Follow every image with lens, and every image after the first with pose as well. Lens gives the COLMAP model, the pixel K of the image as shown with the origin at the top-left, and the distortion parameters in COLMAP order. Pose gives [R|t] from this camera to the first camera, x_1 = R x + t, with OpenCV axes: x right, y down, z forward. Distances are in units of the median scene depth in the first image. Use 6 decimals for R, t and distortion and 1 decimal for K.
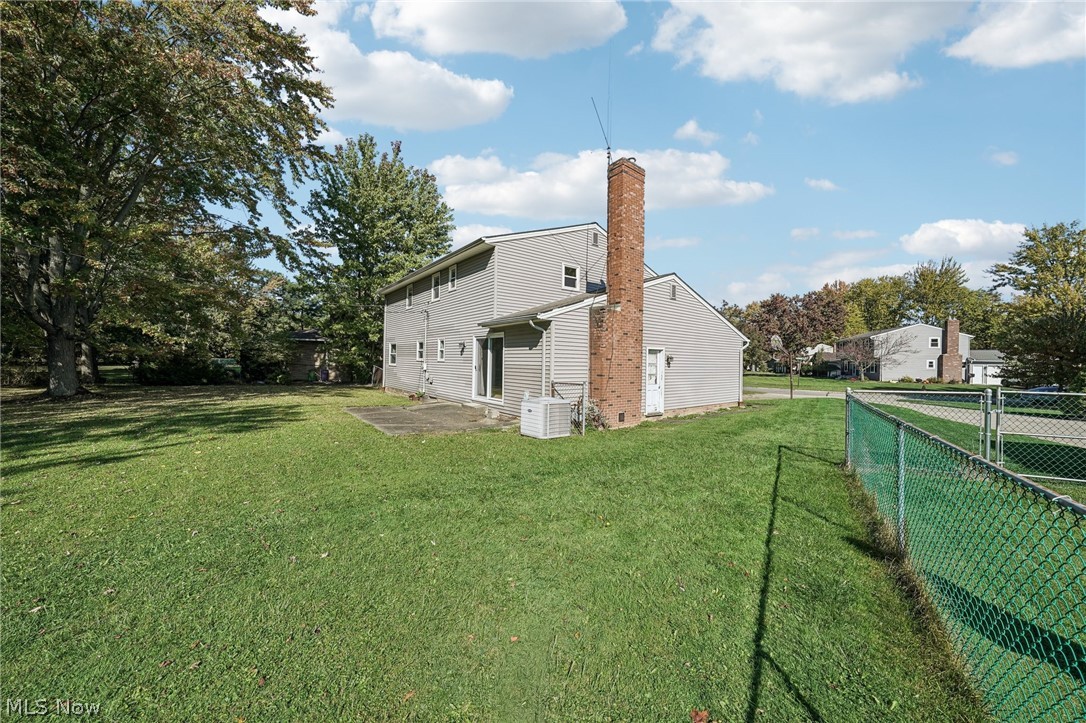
lens RADIAL K [[374.6, 0, 544.5], [0, 374.6, 361.8], [0, 0, 1]] dist [-0.000527, 0.000004]
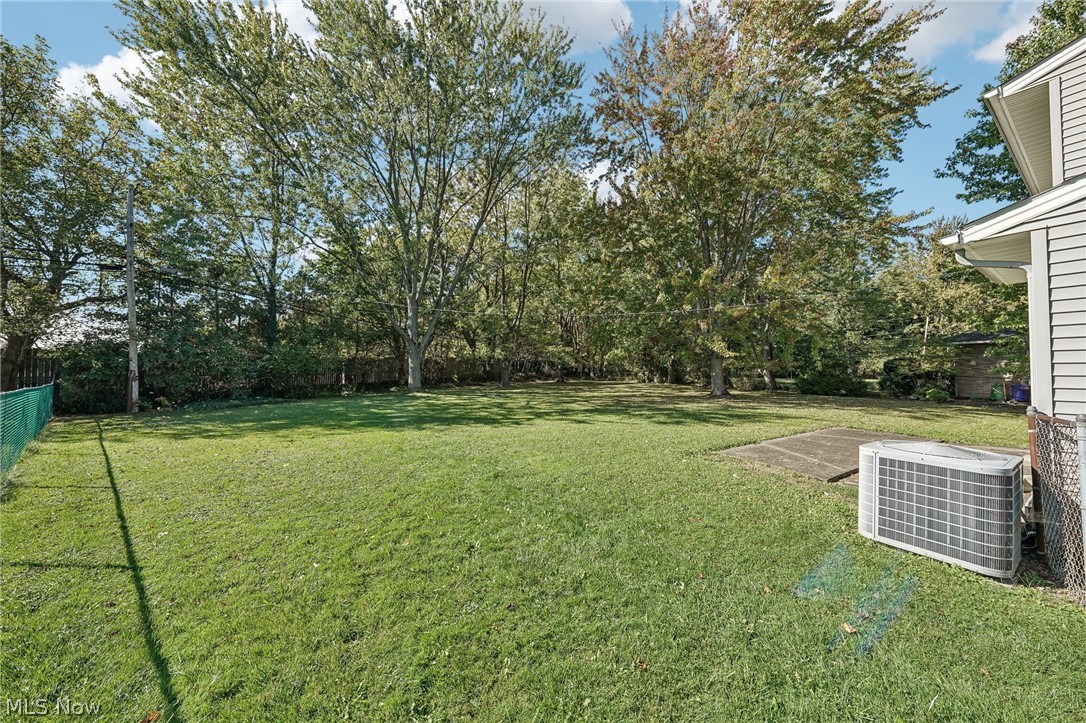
lens RADIAL K [[374.6, 0, 543.3], [0, 374.6, 367.1], [0, 0, 1]] dist [-0.000527, 0.000004]
pose [[-0.108010, -0.026891, -0.993786, 0.185925], [0.004671, 0.999609, -0.027556, 0.005727], [0.994139, -0.007618, -0.107842, 0.273682]]
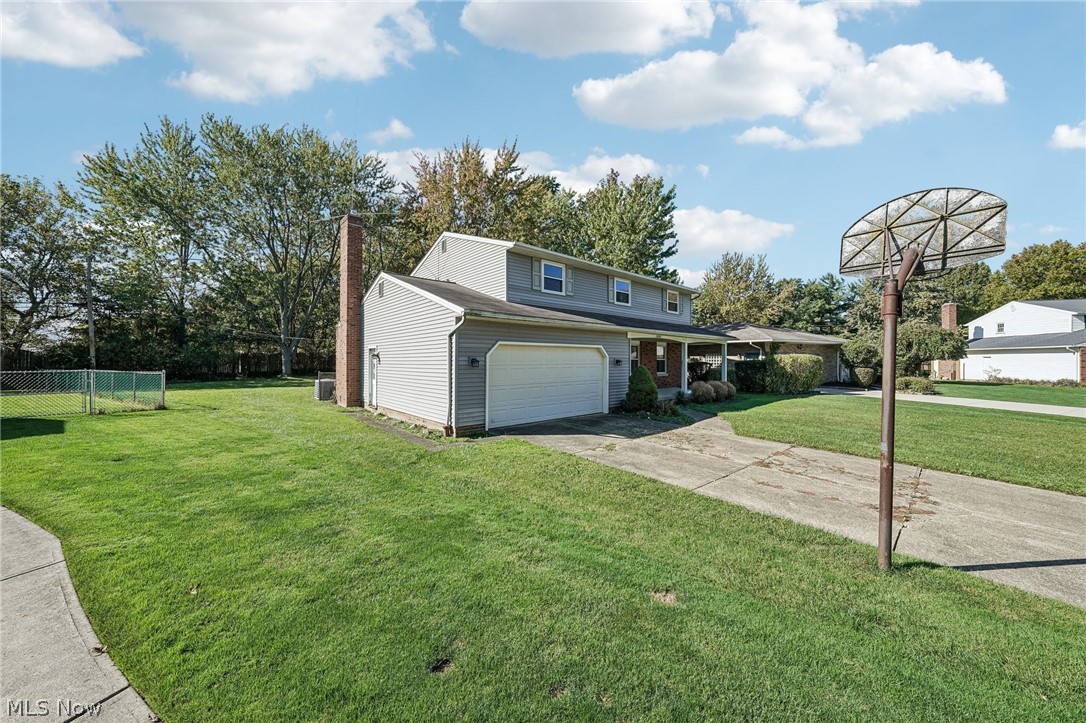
lens RADIAL K [[374.6, 0, 542.0], [0, 374.6, 361.8], [0, 0, 1]] dist [-0.000527, 0.000004]
pose [[0.041484, -0.015965, -0.999012, 0.393713], [0.011851, 0.999810, -0.015485, 0.009970], [0.999069, -0.011197, 0.041666, 0.451176]]
